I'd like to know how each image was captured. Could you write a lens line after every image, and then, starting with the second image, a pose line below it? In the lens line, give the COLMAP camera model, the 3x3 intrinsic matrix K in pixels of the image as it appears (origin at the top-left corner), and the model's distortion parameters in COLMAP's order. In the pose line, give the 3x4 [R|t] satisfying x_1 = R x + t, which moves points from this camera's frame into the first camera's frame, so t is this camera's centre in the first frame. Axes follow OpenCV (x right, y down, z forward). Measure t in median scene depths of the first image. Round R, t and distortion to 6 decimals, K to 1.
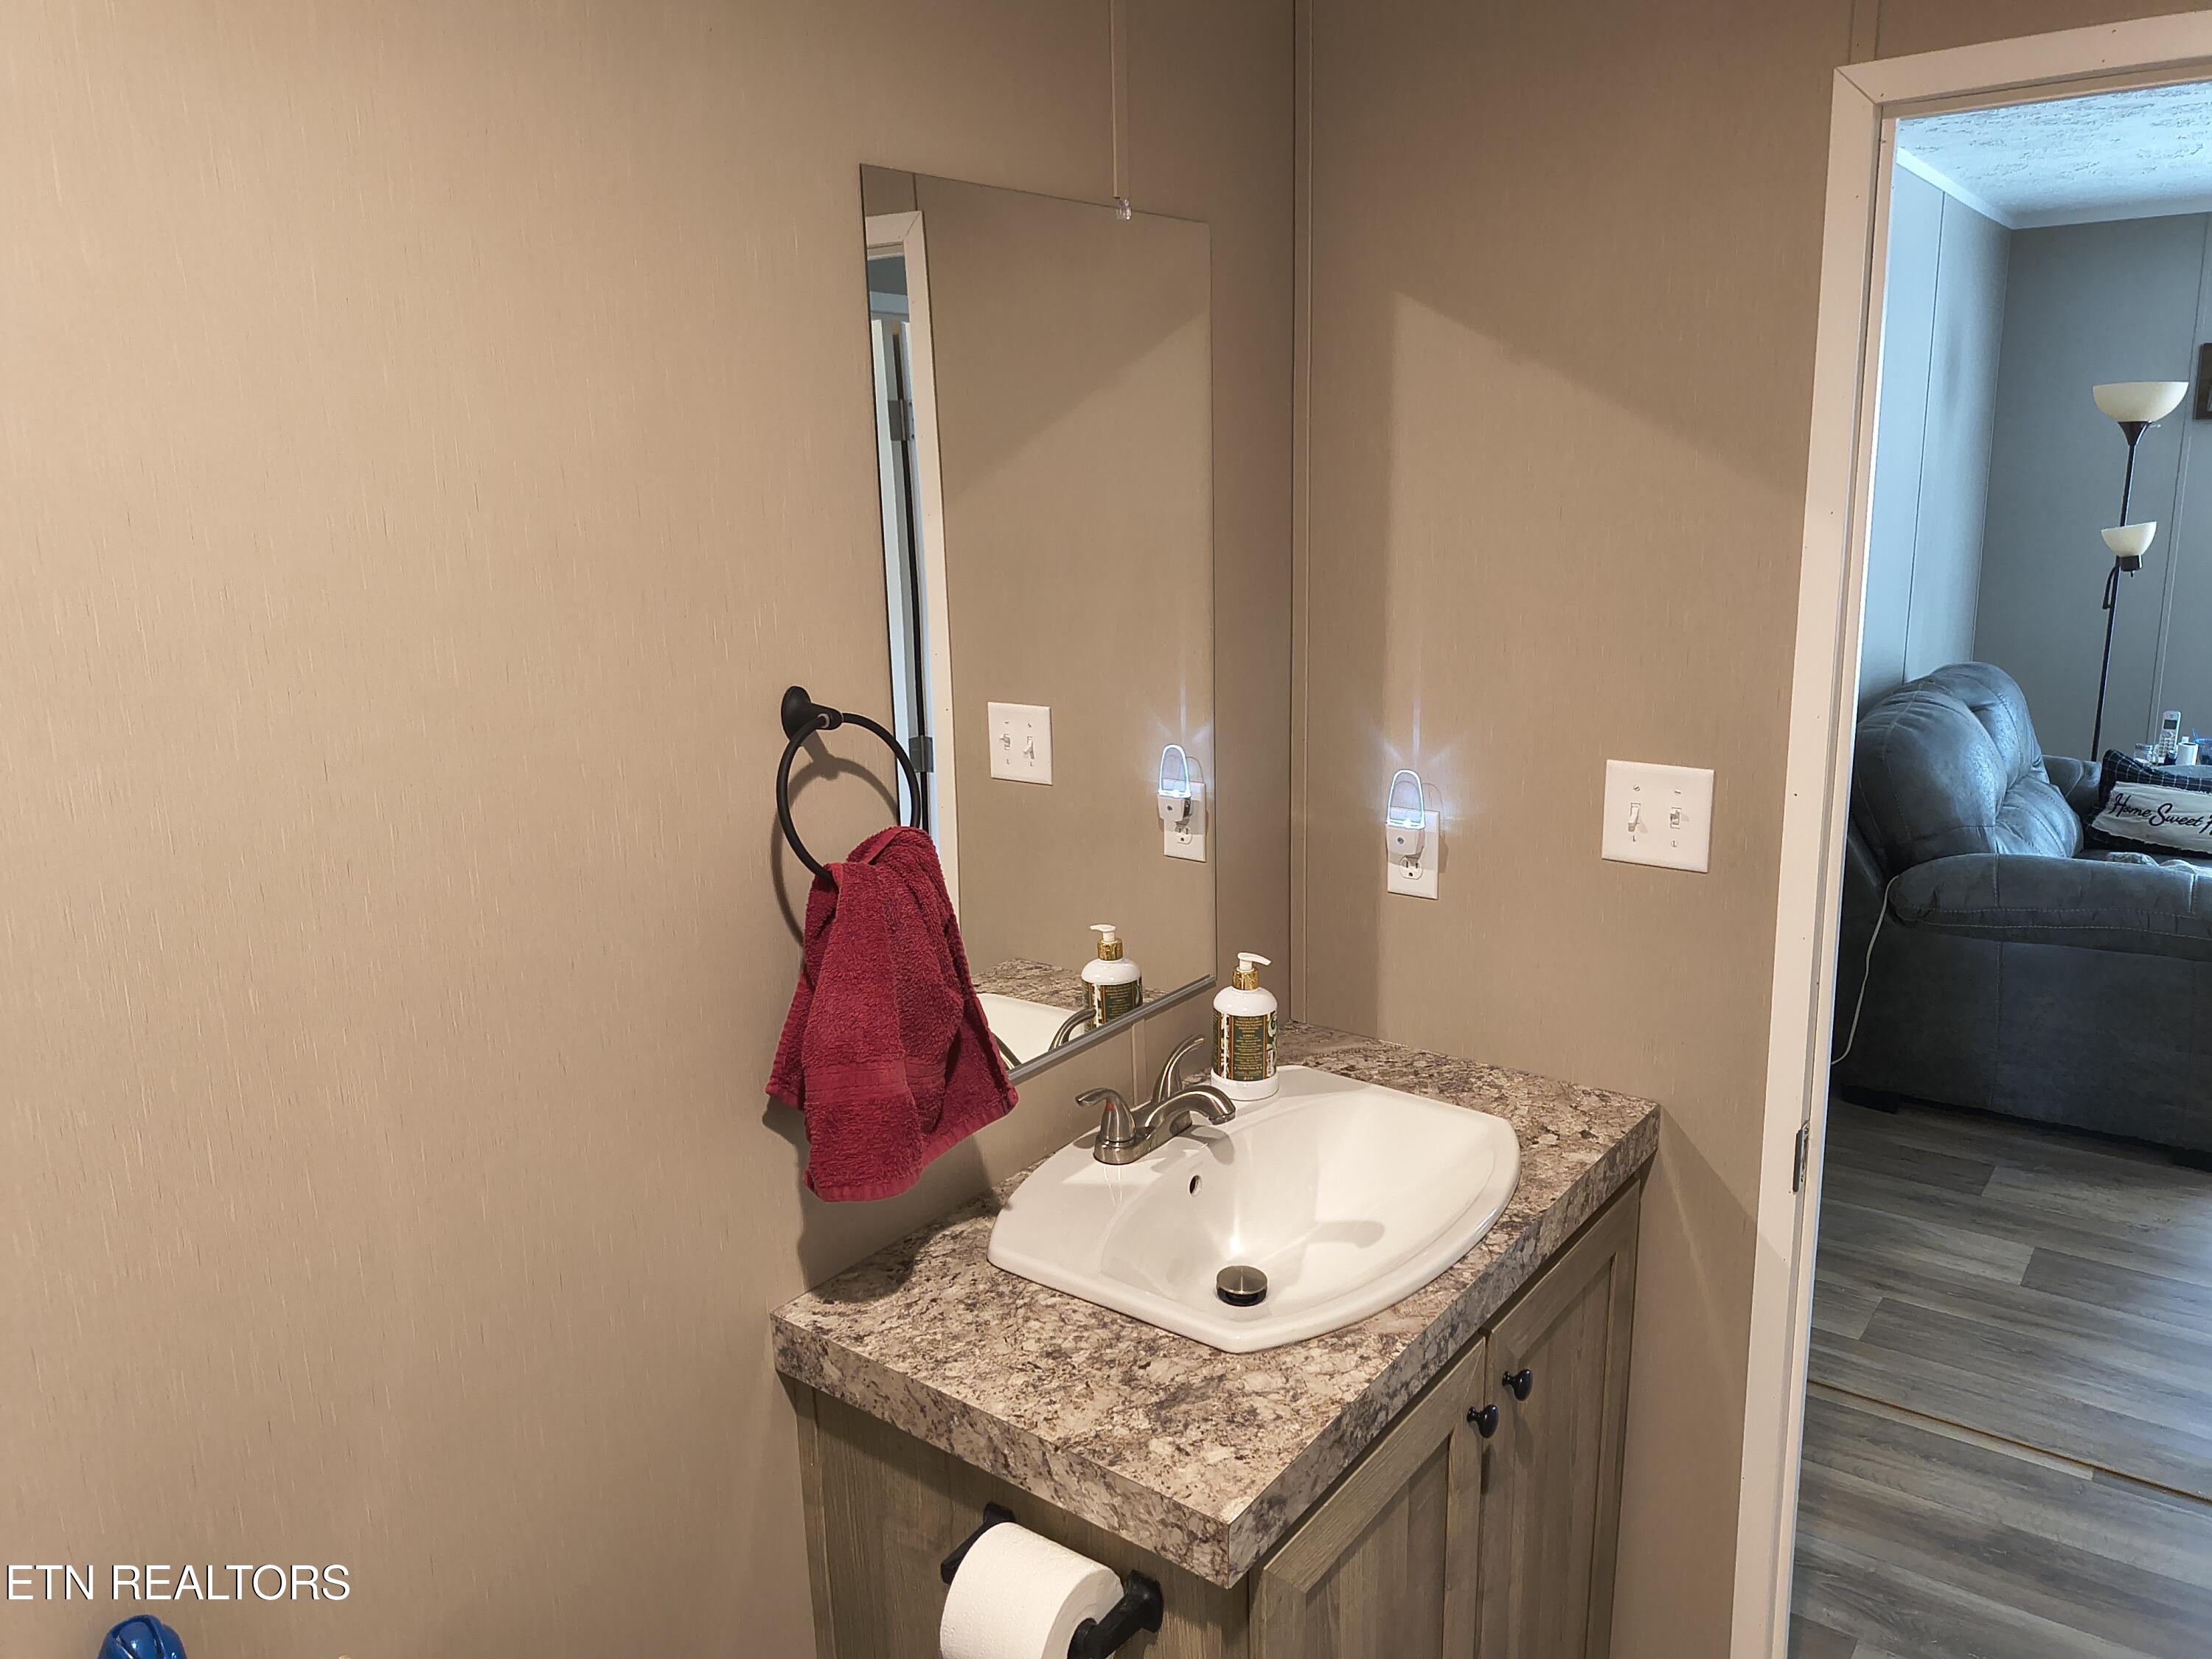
lens RADIAL K [[1608.0, 0, 1094.6], [0, 1608.0, 822.7], [0, 0, 1]] dist [0.078047, -0.099857]
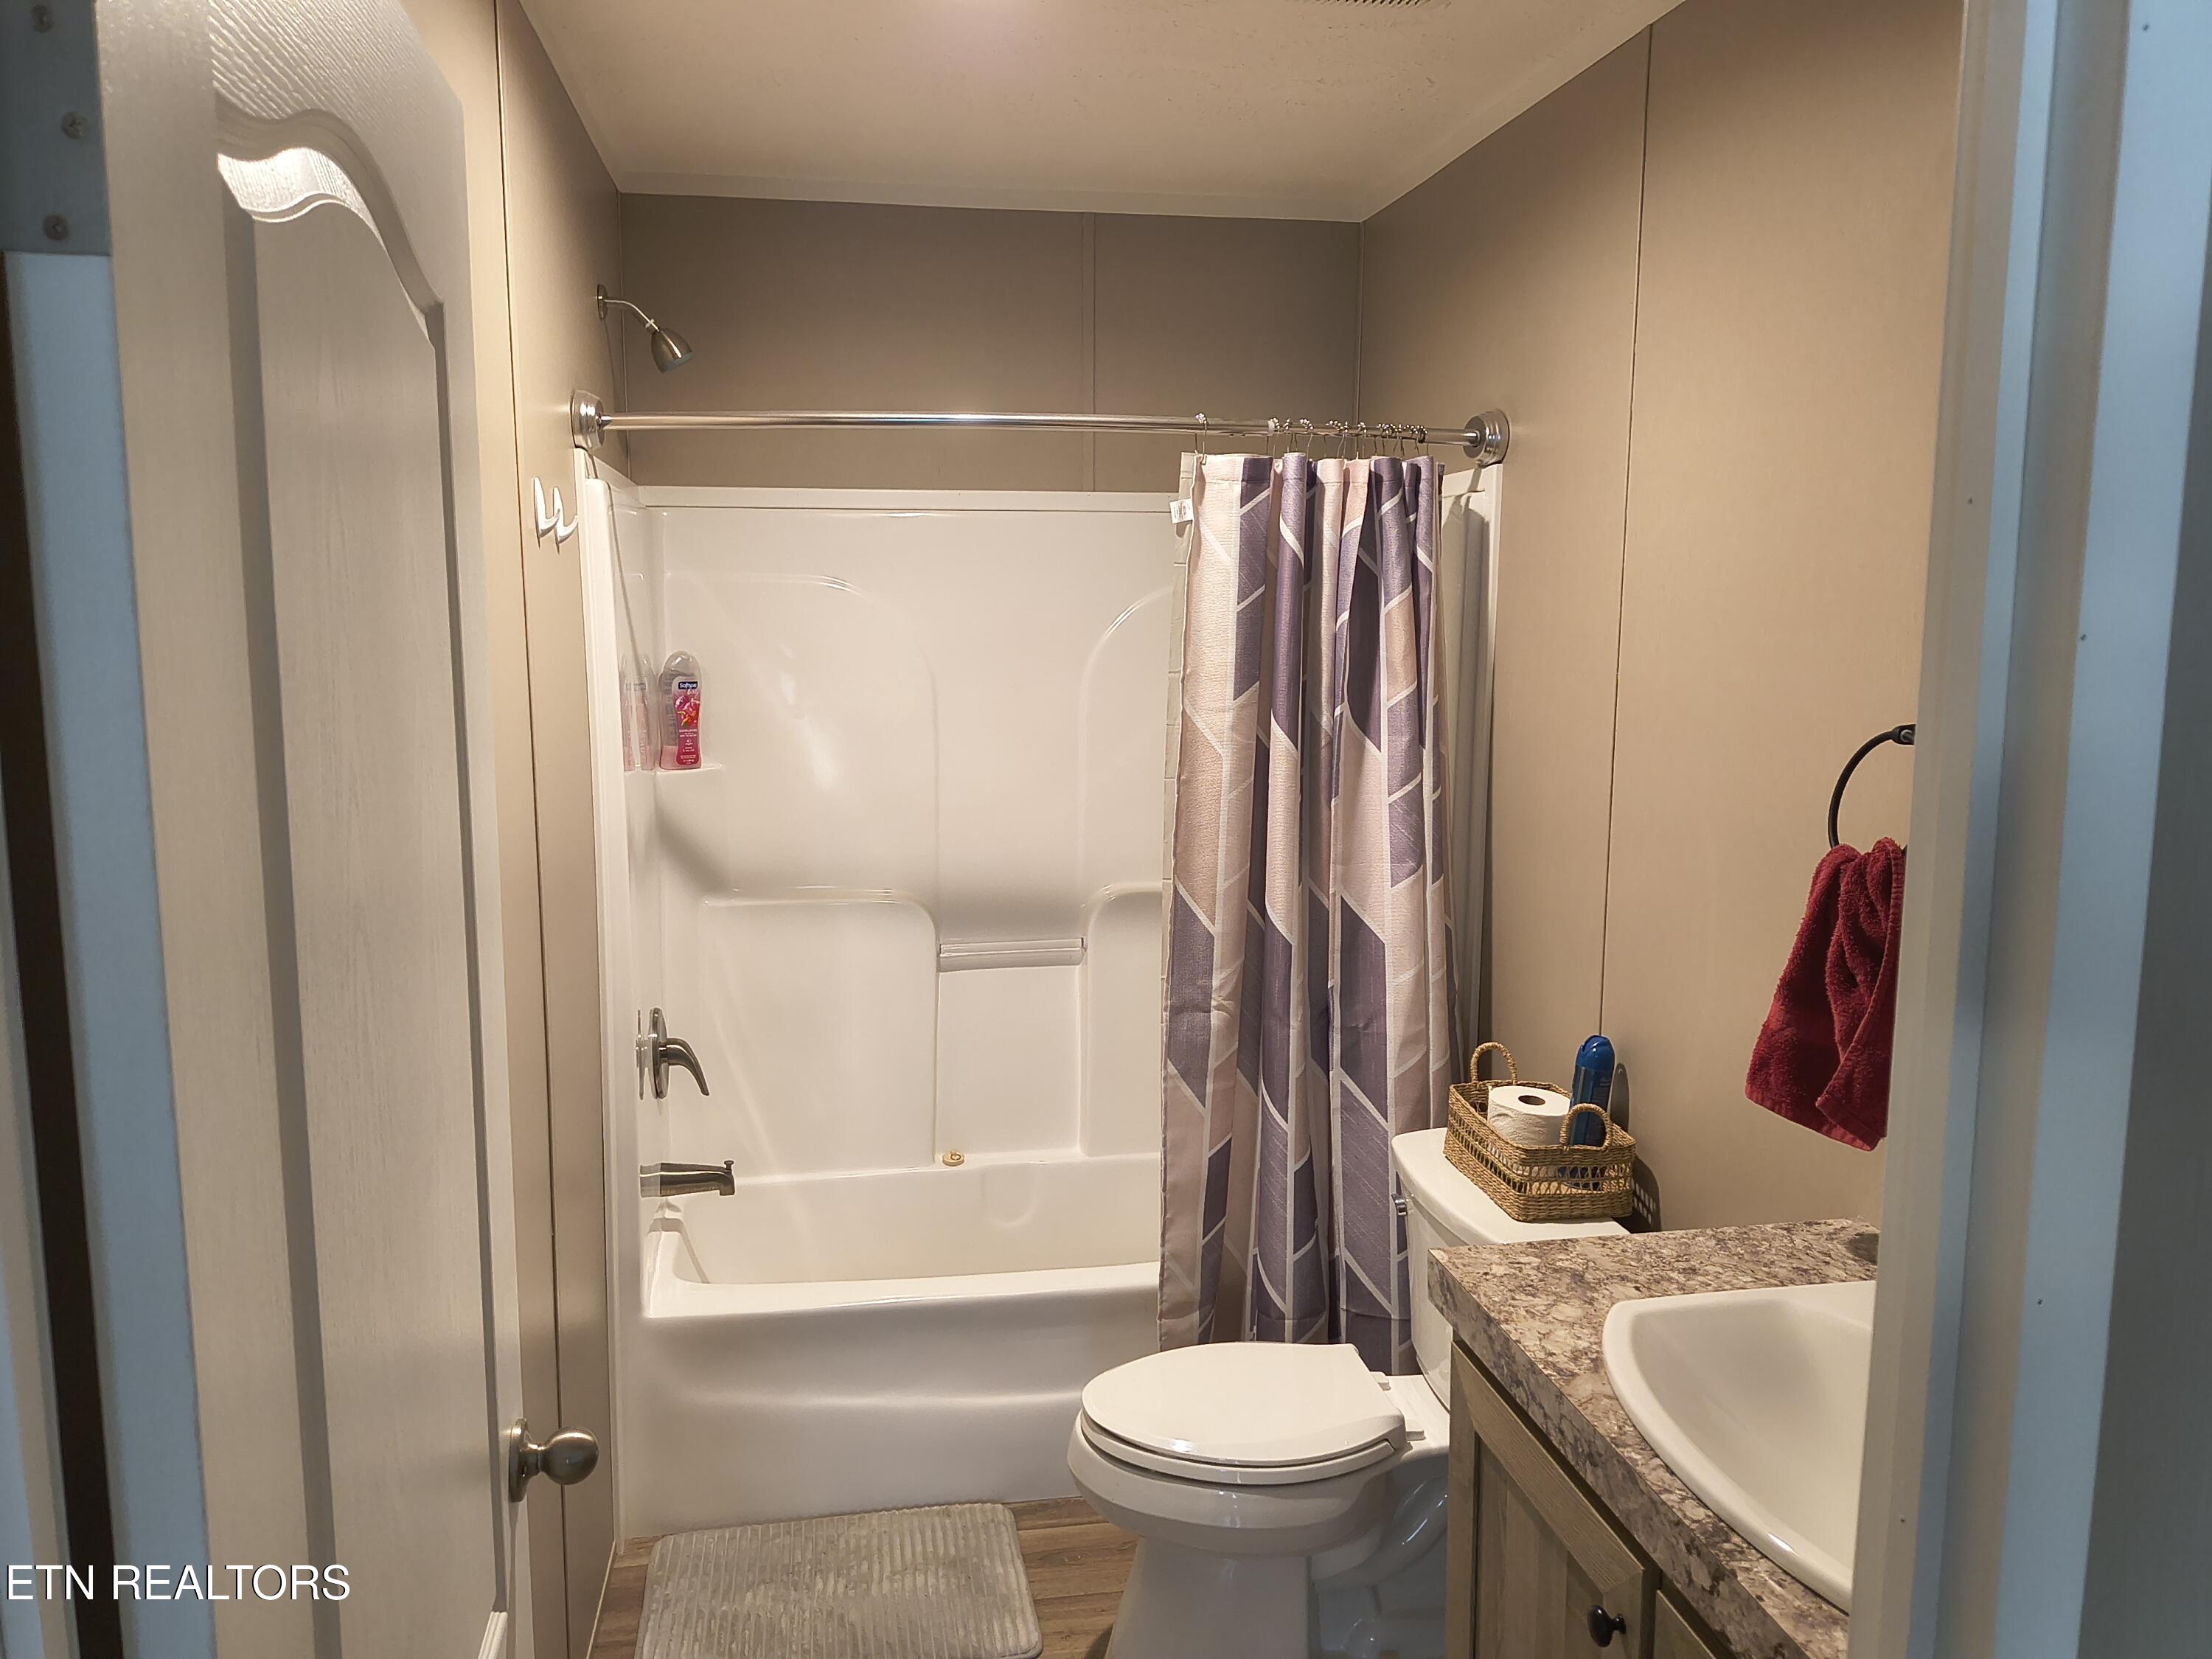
lens RADIAL K [[1608.0, 0, 1094.6], [0, 1608.0, 822.7], [0, 0, 1]] dist [0.078047, -0.099857]
pose [[-0.689948, 0.125326, -0.712927, 1.087550], [-0.142253, 0.942217, 0.303300, -0.279879], [0.709743, 0.310678, -0.632253, 1.348313]]
